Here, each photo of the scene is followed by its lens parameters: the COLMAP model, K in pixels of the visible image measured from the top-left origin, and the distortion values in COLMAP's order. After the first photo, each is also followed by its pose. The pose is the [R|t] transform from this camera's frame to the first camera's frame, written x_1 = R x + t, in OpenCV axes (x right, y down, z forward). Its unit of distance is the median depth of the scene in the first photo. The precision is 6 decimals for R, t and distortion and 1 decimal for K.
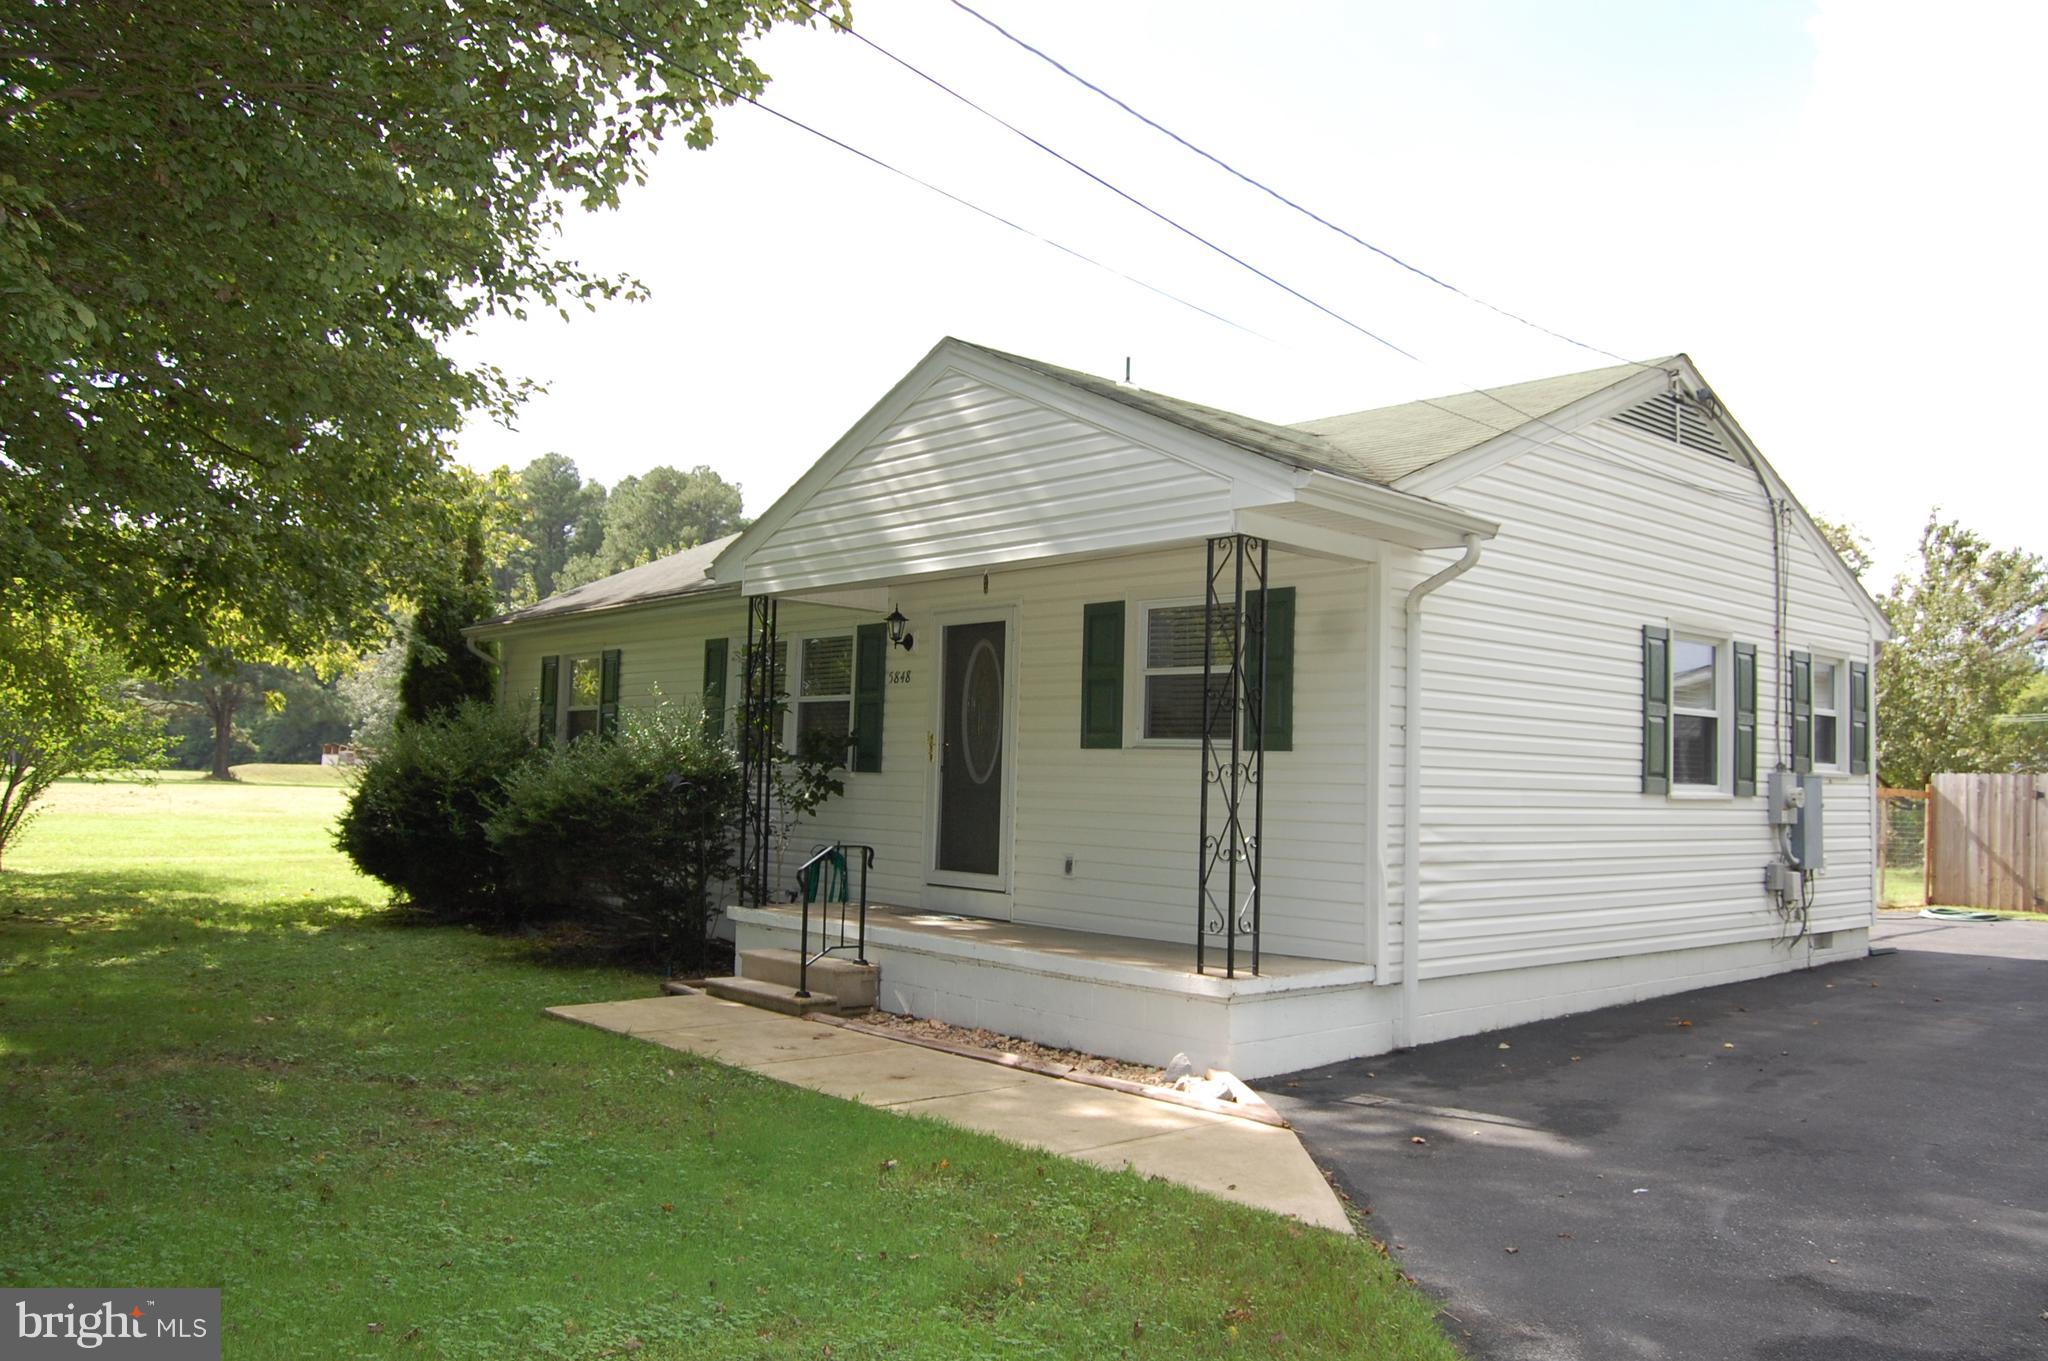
lens RADIAL K [[1596.7, 0, 1024.0], [0, 1596.7, 680.5], [0, 0, 1]] dist [-0.090181, 0.040698]
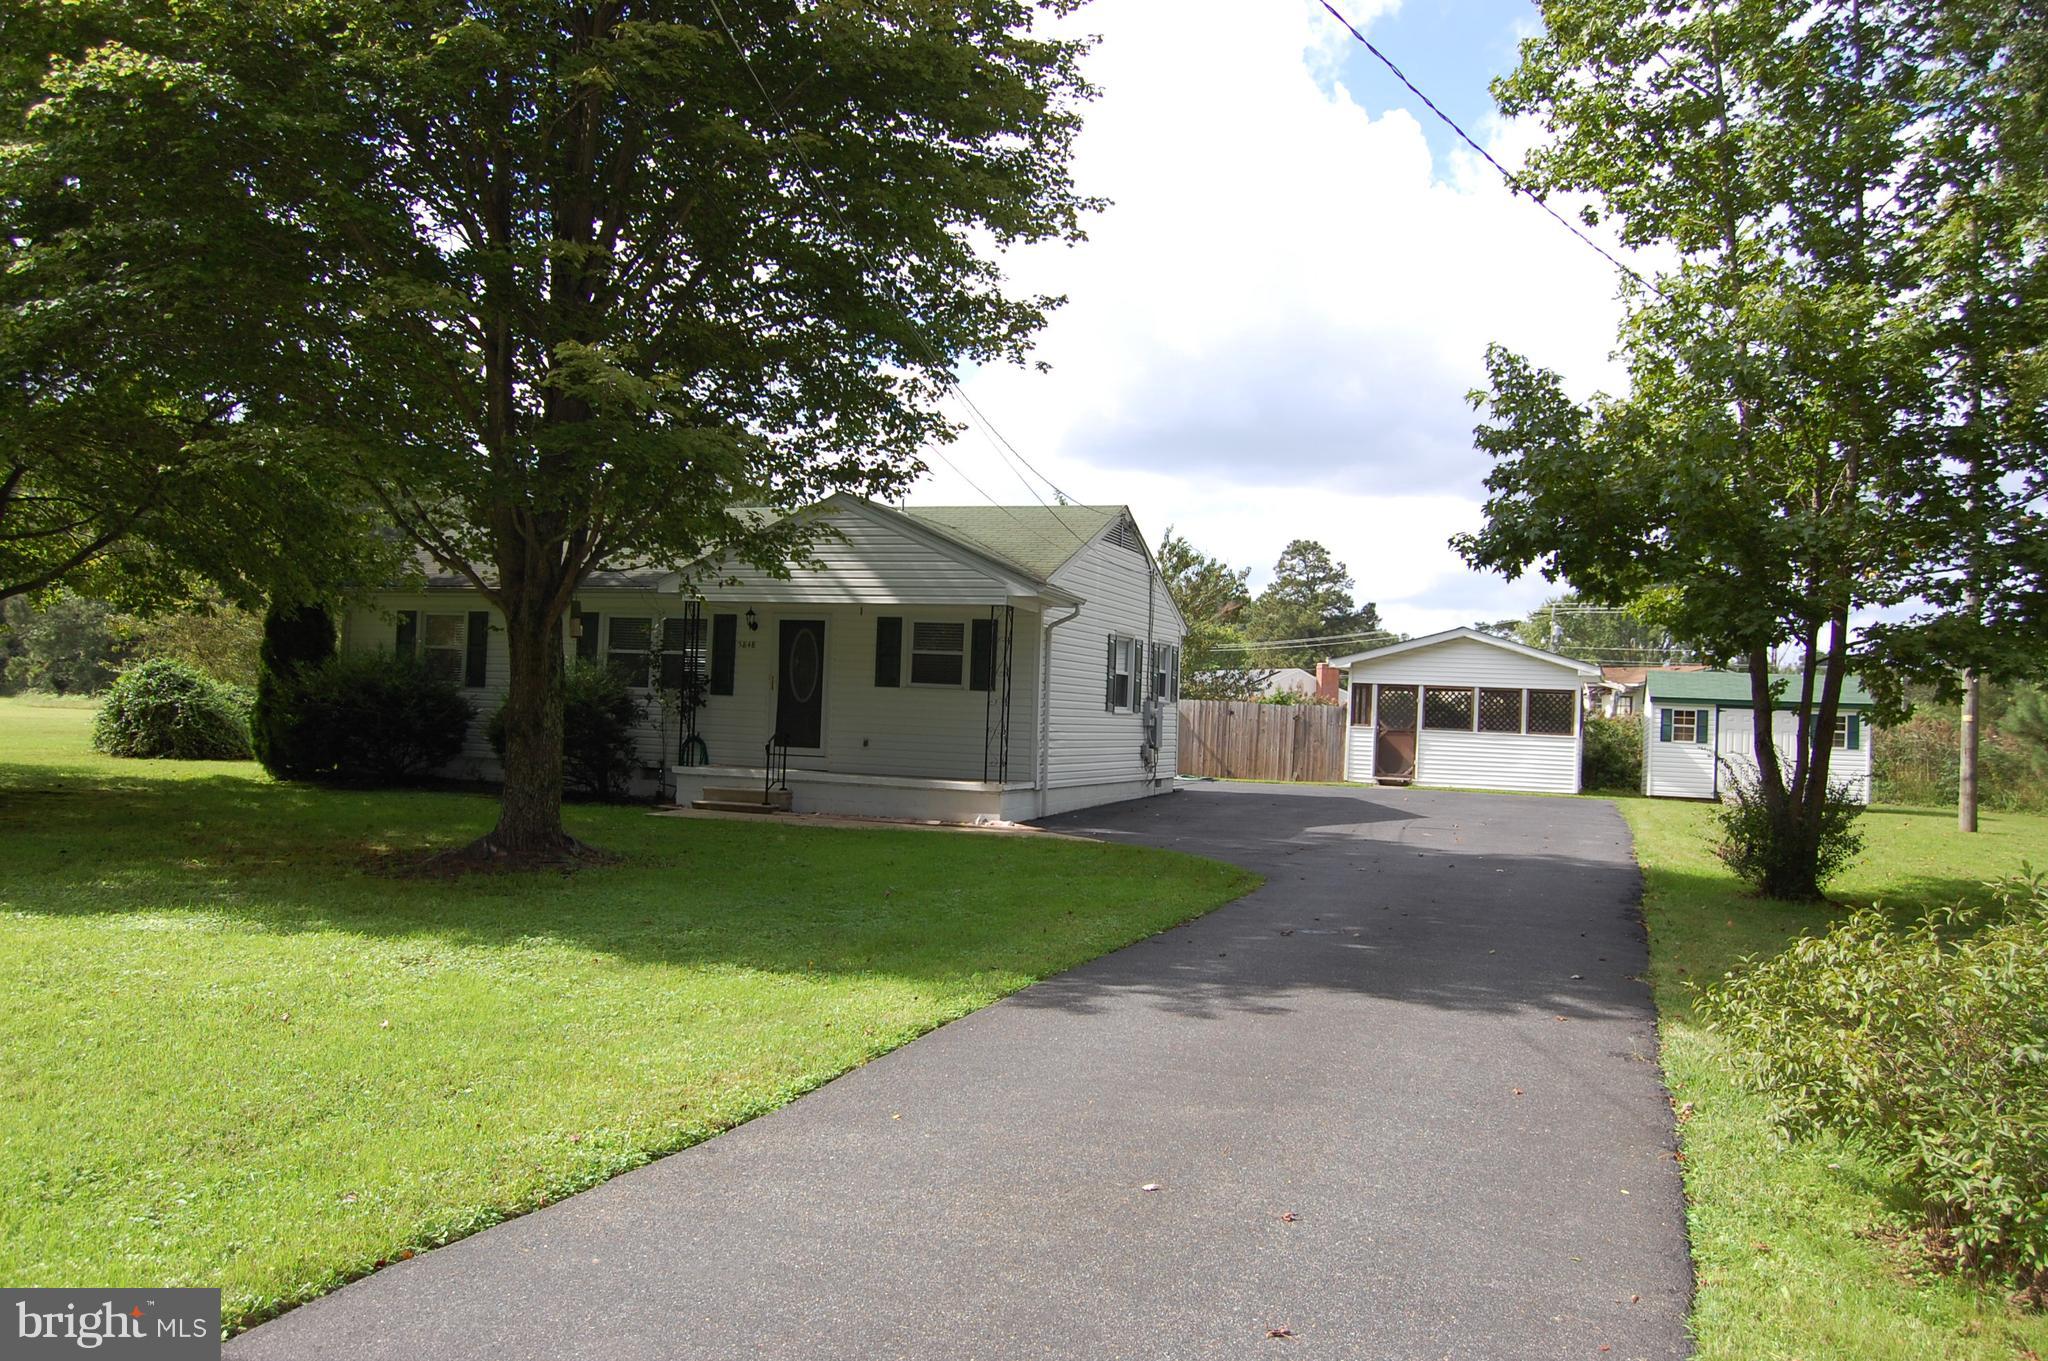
lens RADIAL K [[1596.7, 0, 1024.0], [0, 1596.7, 680.5], [0, 0, 1]] dist [-0.090181, 0.040698]
pose [[0.879168, 0.015936, 0.476245, -0.684048], [-0.043148, 0.997997, 0.046257, -0.060916], [-0.474554, -0.061217, 0.878095, -0.798016]]
